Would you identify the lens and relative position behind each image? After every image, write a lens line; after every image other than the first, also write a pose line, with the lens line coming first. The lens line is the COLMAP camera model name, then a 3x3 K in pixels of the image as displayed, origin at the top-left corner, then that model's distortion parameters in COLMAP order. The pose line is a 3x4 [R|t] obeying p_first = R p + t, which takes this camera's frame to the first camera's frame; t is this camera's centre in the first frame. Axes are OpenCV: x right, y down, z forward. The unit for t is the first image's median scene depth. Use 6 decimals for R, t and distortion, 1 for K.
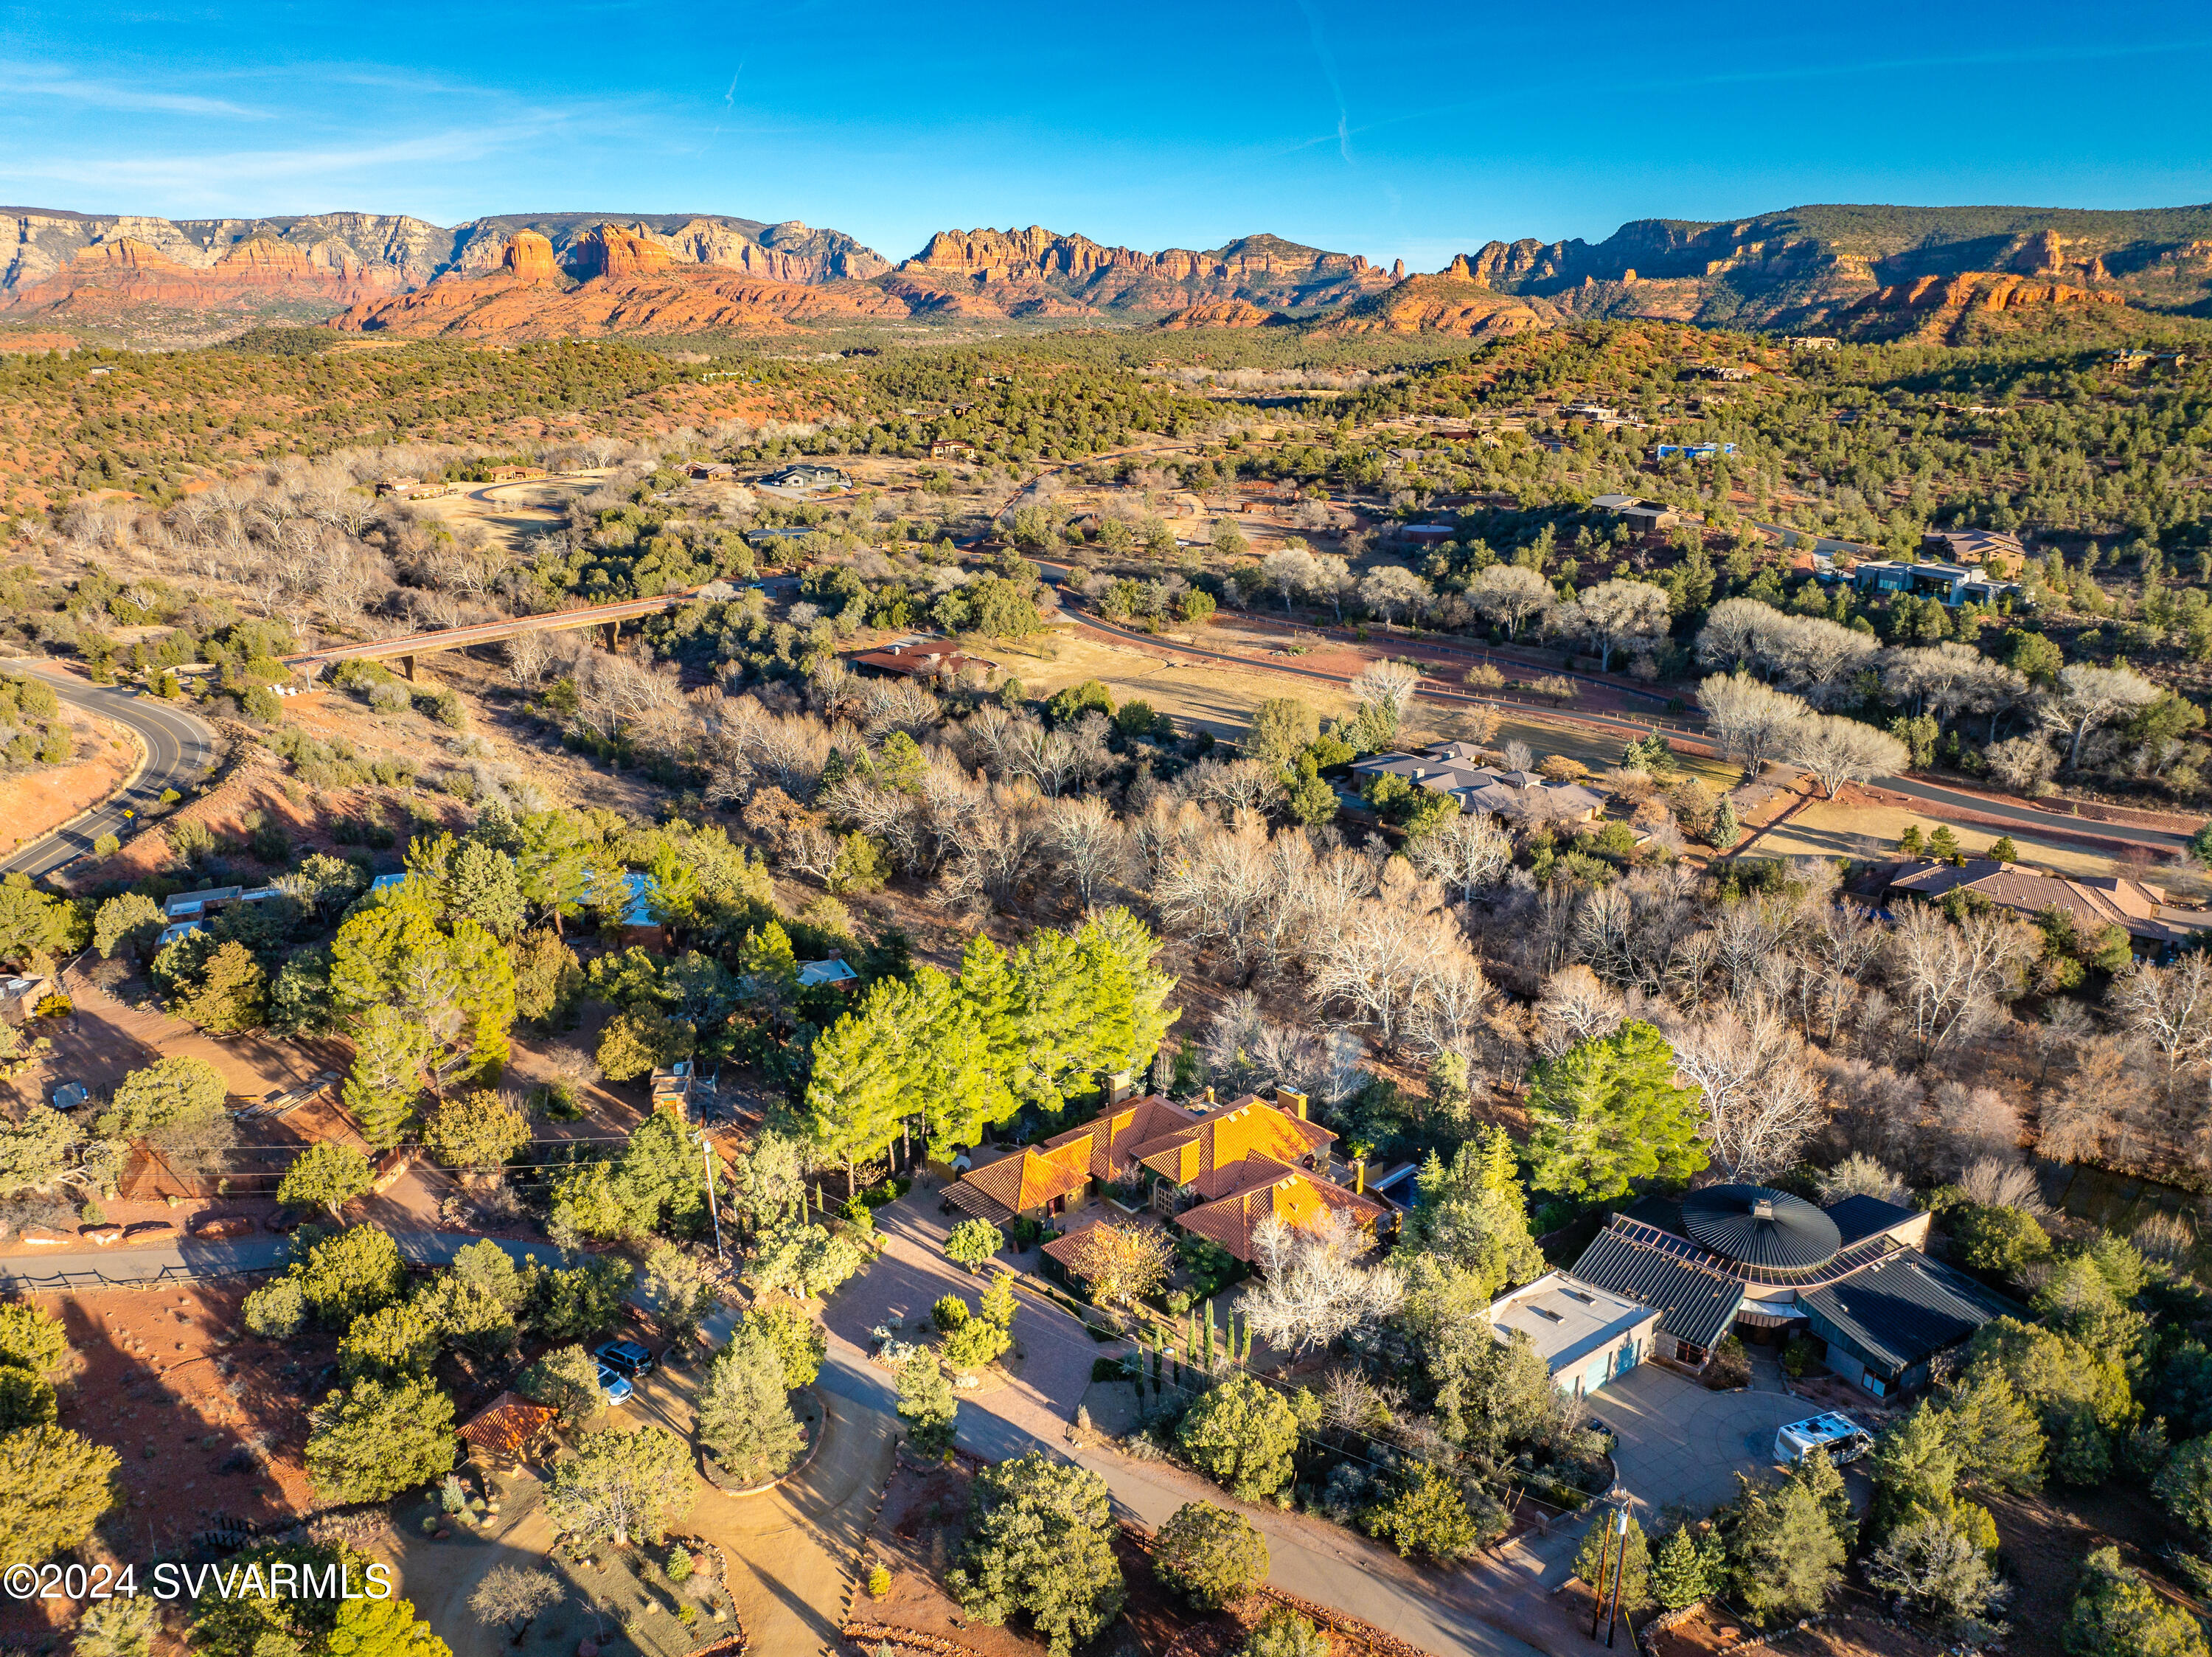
lens RADIAL K [[1558.5, 0, 1106.0], [0, 1558.5, 828.5], [0, 0, 1]] dist [-0.028907, -0.000423]
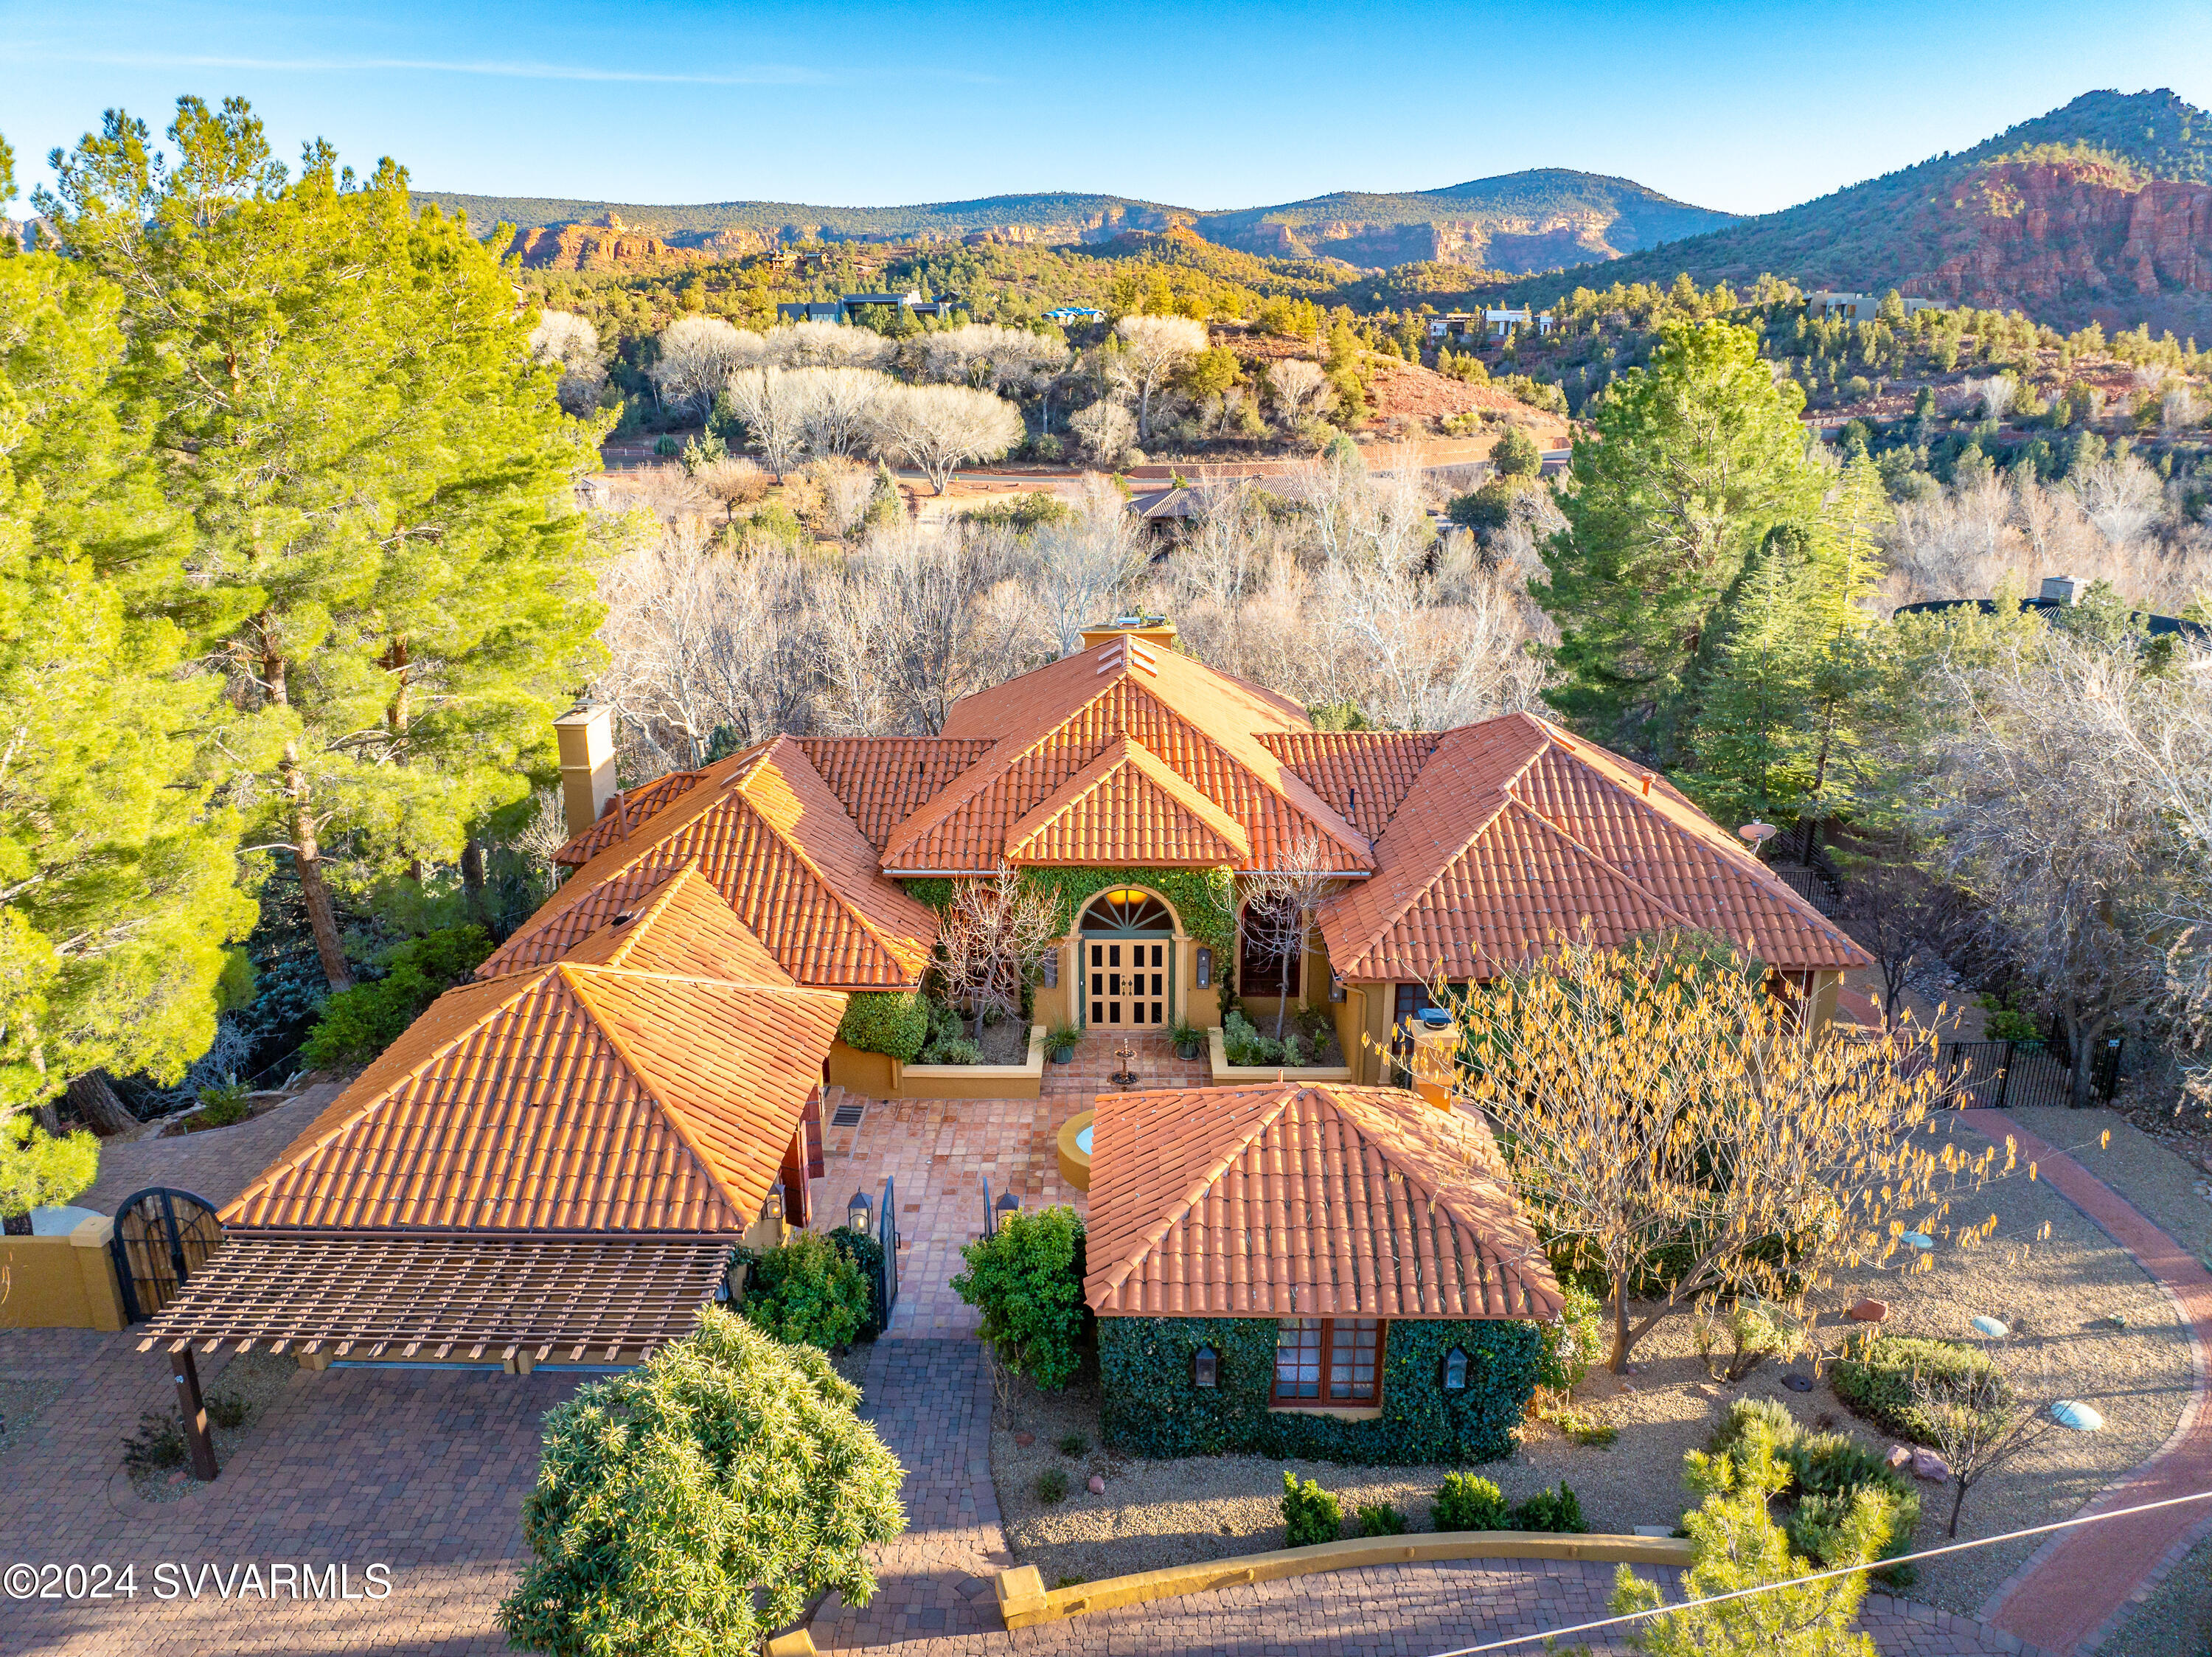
lens RADIAL K [[1558.5, 0, 1106.0], [0, 1558.5, 828.5], [0, 0, 1]] dist [-0.028907, -0.000423]
pose [[0.673020, -0.222389, 0.705398, -0.069474], [0.228749, 0.969552, 0.087419, 0.096771], [-0.703362, 0.102524, 0.703400, 0.413749]]
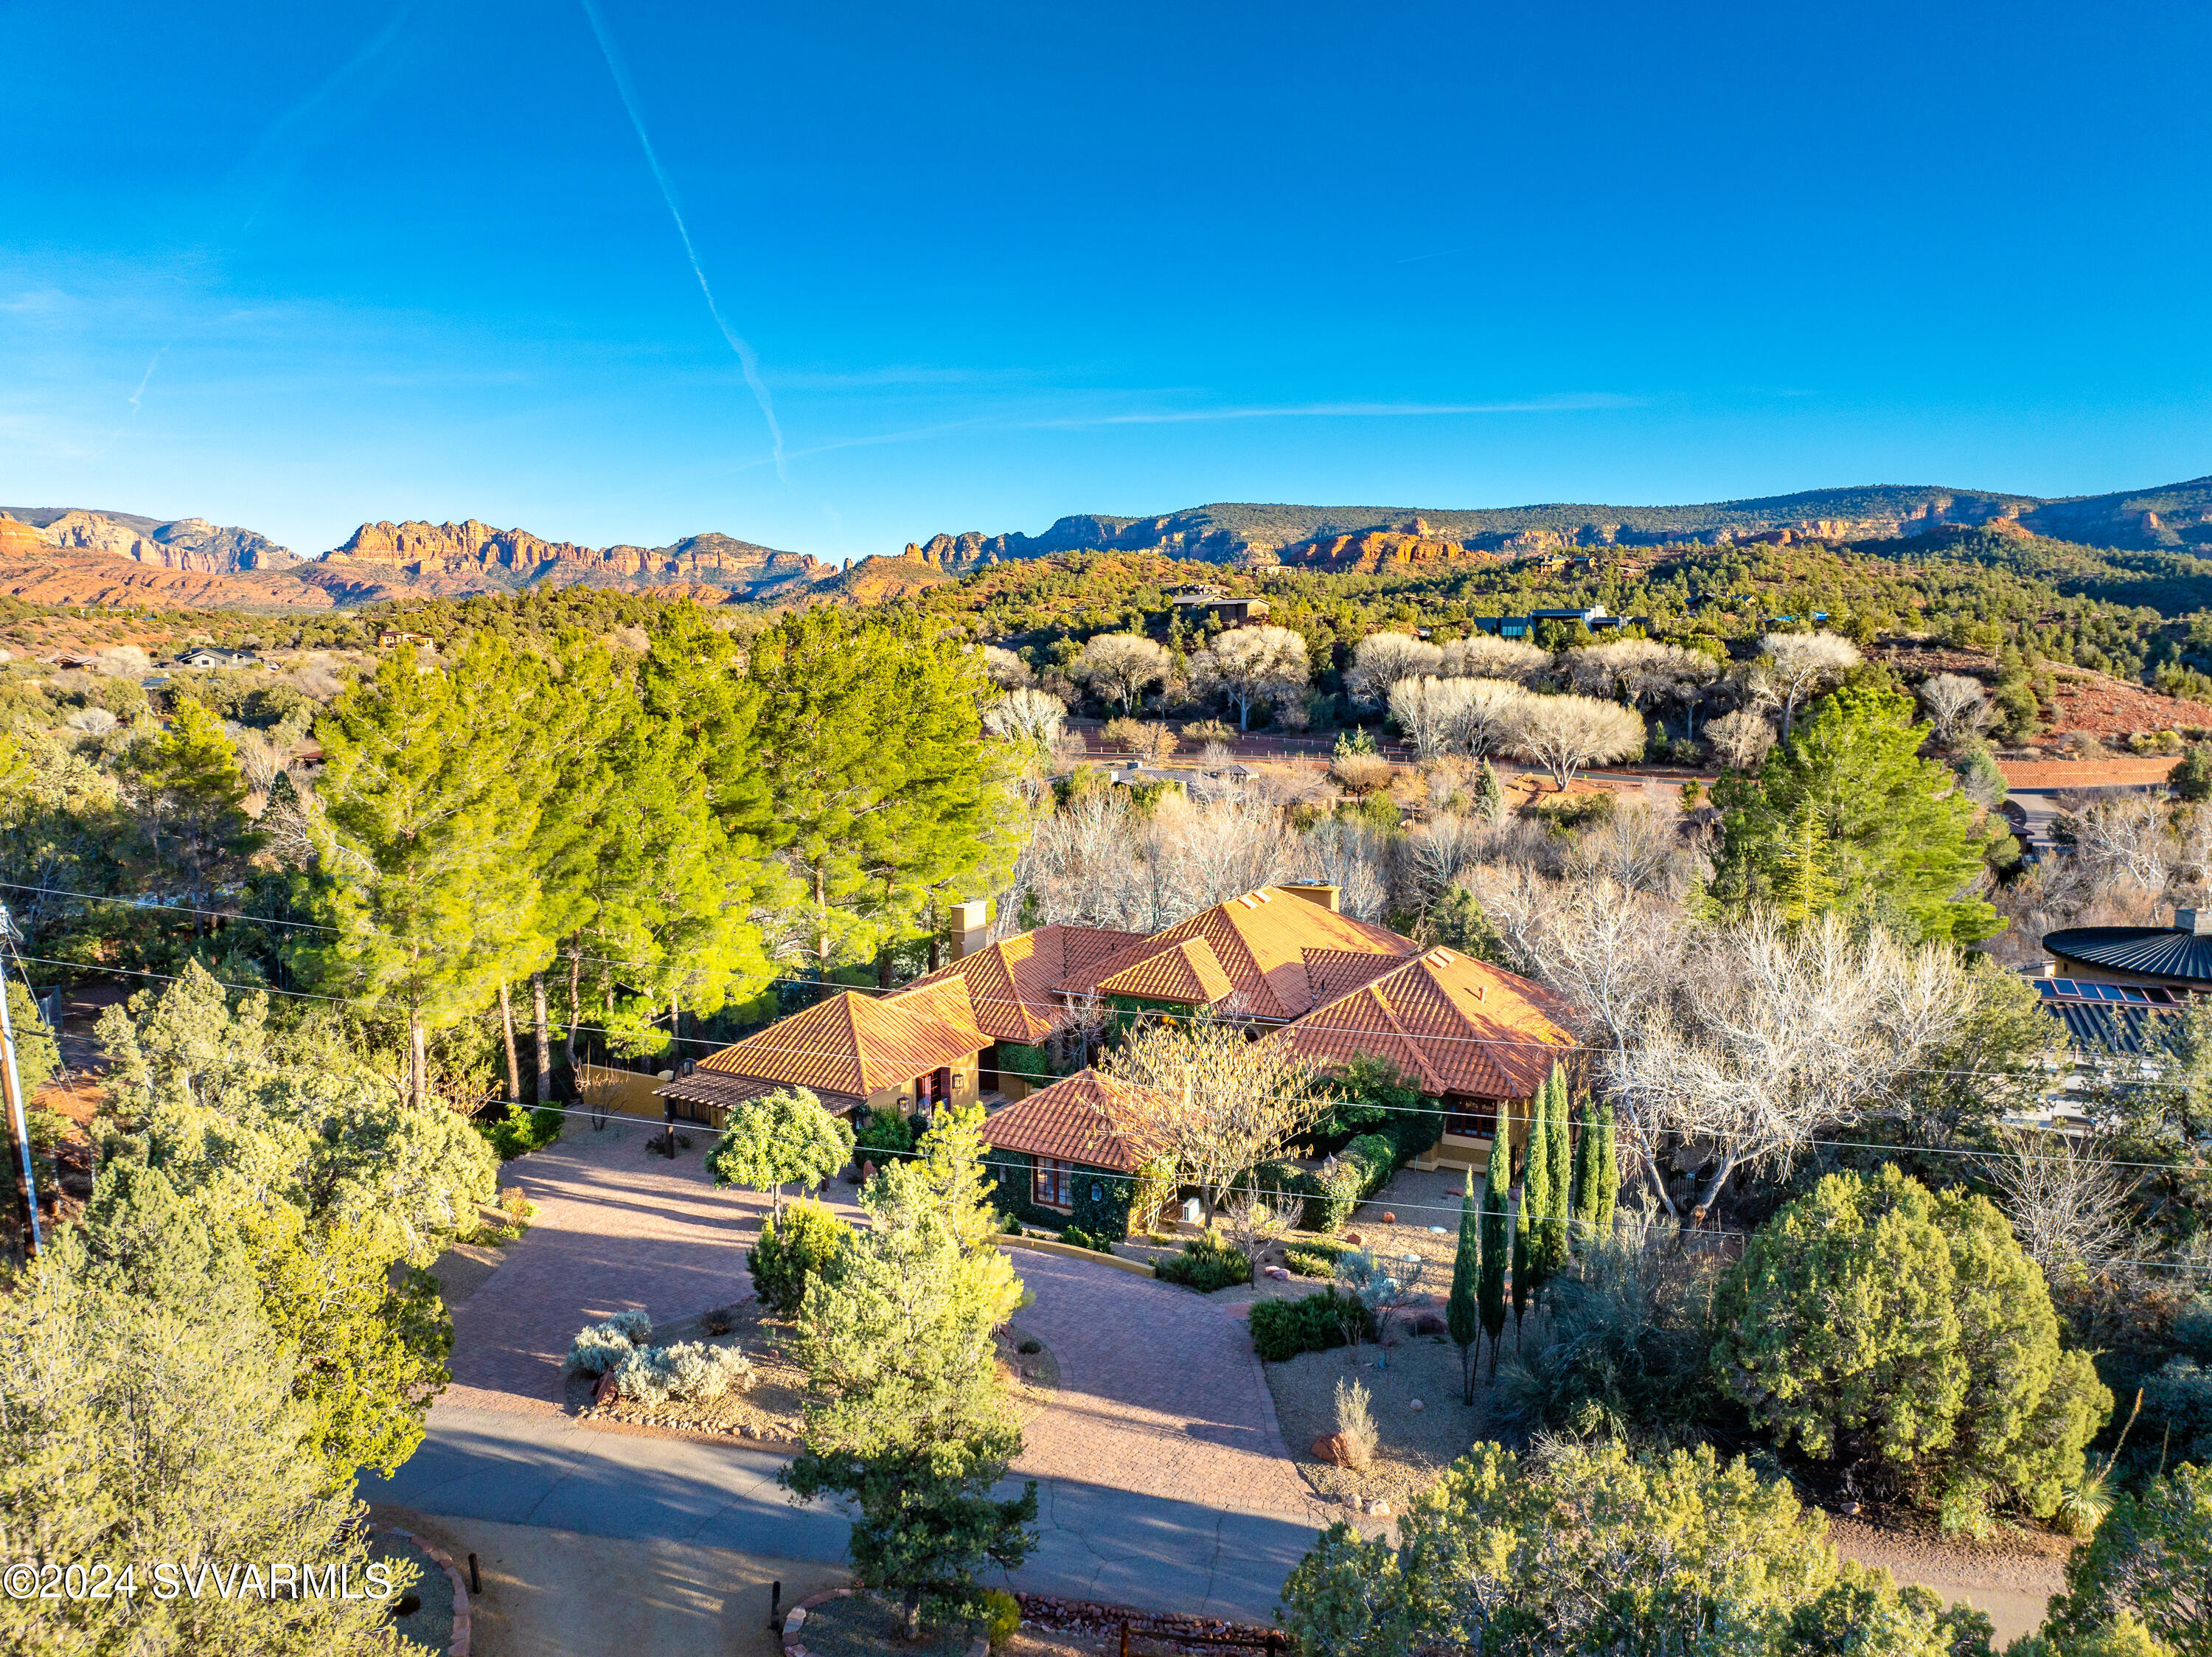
lens RADIAL K [[1565.6, 0, 1106.0], [0, 1565.6, 828.5], [0, 0, 1]] dist [-0.037333, -0.008634]
pose [[0.942305, -0.045049, 0.331710, -0.064335], [0.106726, 0.979623, -0.170140, 0.124746], [-0.317286, 0.195726, 0.927912, 0.282549]]
